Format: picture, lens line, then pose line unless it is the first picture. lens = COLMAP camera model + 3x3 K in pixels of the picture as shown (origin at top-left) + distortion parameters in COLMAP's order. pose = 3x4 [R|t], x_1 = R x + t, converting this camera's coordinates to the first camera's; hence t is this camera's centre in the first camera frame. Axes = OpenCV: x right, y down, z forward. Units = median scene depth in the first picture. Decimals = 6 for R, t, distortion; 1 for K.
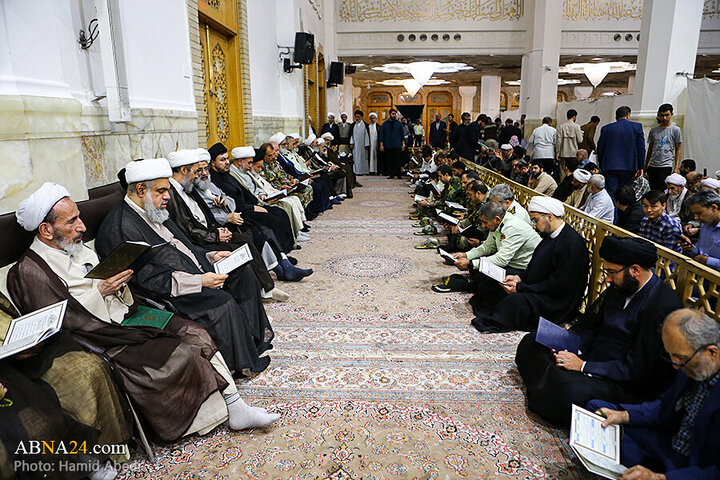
lens RADIAL K [[491.6, 0, 361.7], [0, 491.6, 243.9], [0, 0, 1]] dist [-0.114035, 0.080670]
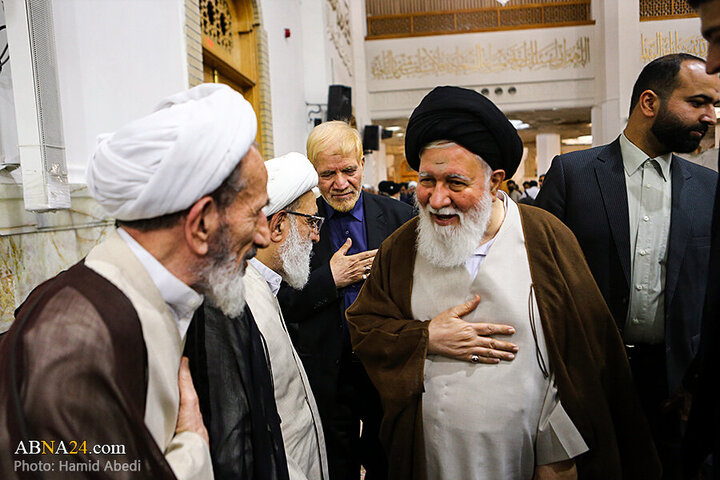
lens RADIAL K [[565.1, 0, 360.0], [0, 565.1, 240.0], [0, 0, 1]] dist [-0.072549, 0.003435]
pose [[0.997589, -0.035274, -0.059762, -0.038690], [0.024976, 0.985969, -0.165050, -0.035877], [0.064746, 0.163160, 0.984473, 0.135153]]
